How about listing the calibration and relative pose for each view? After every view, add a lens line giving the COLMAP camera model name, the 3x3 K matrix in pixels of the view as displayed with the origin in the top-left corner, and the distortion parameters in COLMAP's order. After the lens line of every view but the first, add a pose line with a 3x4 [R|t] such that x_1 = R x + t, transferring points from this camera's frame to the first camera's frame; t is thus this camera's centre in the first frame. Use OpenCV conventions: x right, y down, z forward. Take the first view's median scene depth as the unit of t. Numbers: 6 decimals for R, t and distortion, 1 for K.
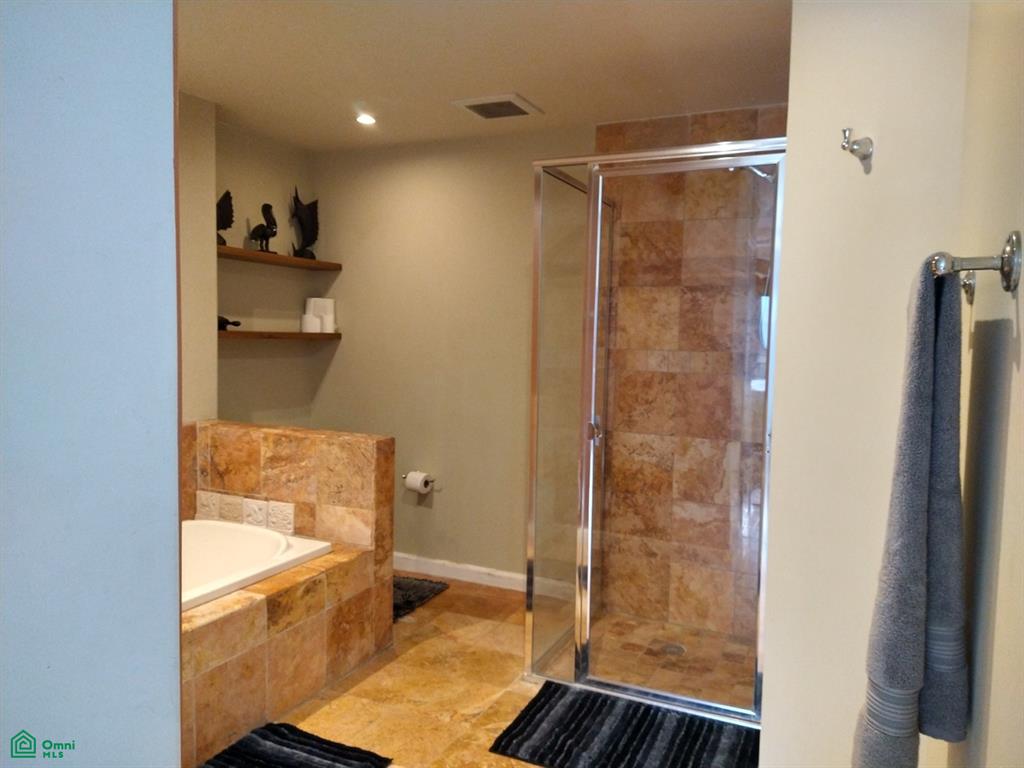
lens RADIAL K [[769.9, 0, 512.7], [0, 769.9, 374.5], [0, 0, 1]] dist [0.095966, -0.106810]
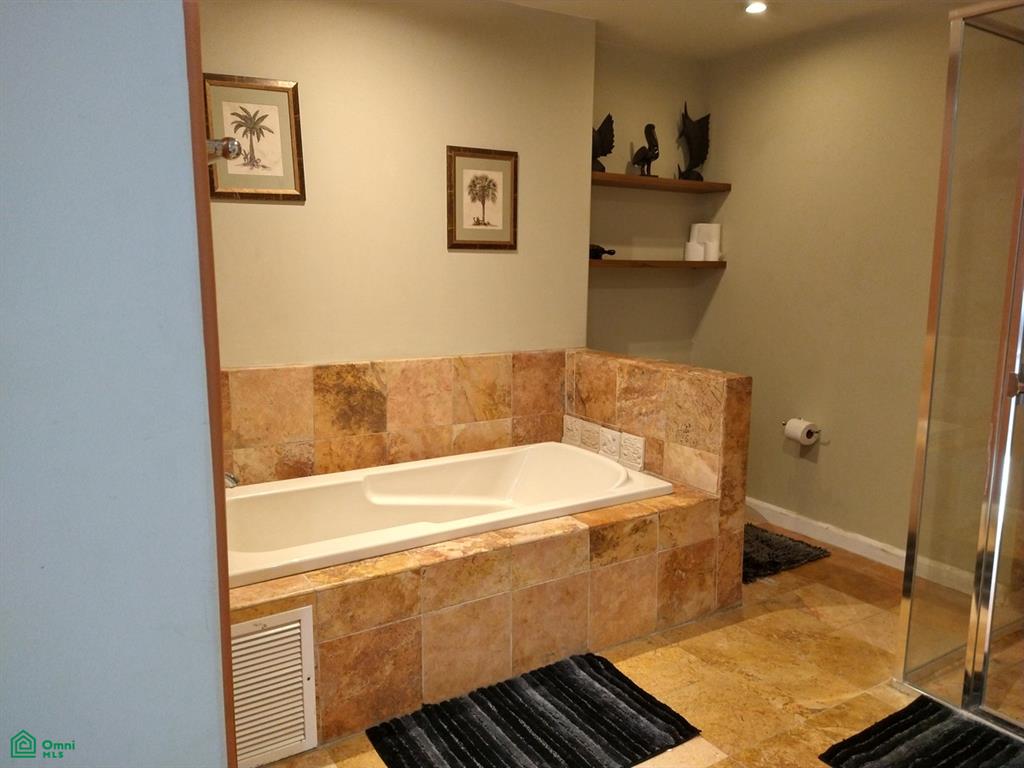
lens RADIAL K [[769.9, 0, 508.4], [0, 769.9, 374.2], [0, 0, 1]] dist [0.095966, -0.106810]
pose [[0.841302, 0.063912, -0.536774, 0.087485], [-0.022003, 0.996212, 0.084129, 0.011089], [0.540118, -0.058968, 0.839521, 0.115238]]
